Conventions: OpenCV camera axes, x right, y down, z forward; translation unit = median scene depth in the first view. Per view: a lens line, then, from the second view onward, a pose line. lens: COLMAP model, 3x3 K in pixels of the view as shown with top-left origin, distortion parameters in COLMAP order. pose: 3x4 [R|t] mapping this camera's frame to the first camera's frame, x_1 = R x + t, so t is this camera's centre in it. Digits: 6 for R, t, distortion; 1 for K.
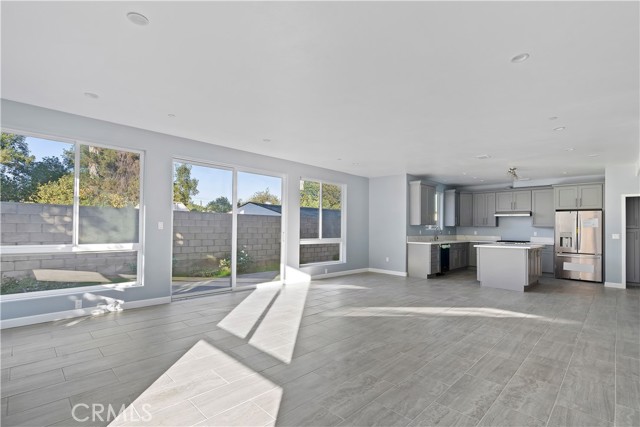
lens RADIAL K [[303.8, 0, 318.5], [0, 303.8, 224.1], [0, 0, 1]] dist [-0.006141, 0.003179]
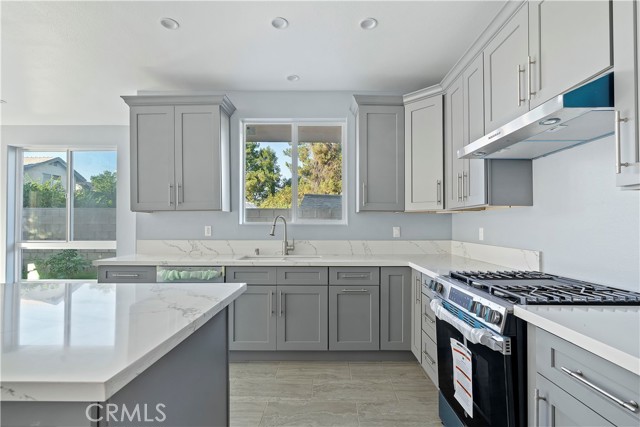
lens RADIAL K [[303.8, 0, 329.1], [0, 303.8, 221.8], [0, 0, 1]] dist [-0.006141, 0.003179]
pose [[0.701095, -0.020339, -0.712778, 0.793799], [0.019461, 0.999767, -0.009386, 0.023966], [0.712802, -0.007291, 0.701327, 0.923565]]
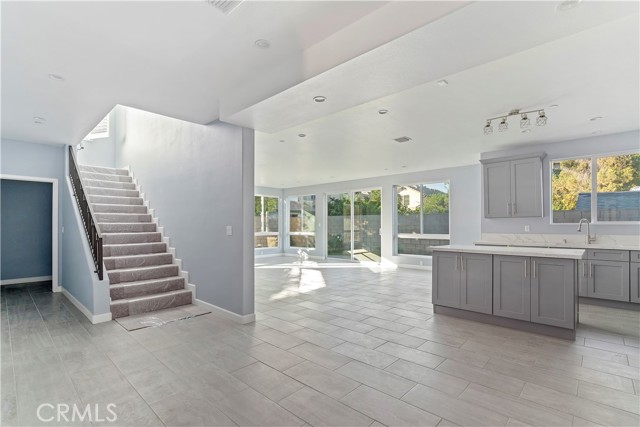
lens RADIAL K [[303.8, 0, 313.4], [0, 303.8, 227.6], [0, 0, 1]] dist [-0.006141, 0.003179]
pose [[0.016449, -0.006157, -0.999846, 1.096606], [0.017009, 0.999838, -0.005877, 0.022842], [0.999720, -0.016910, 0.016551, 0.570995]]
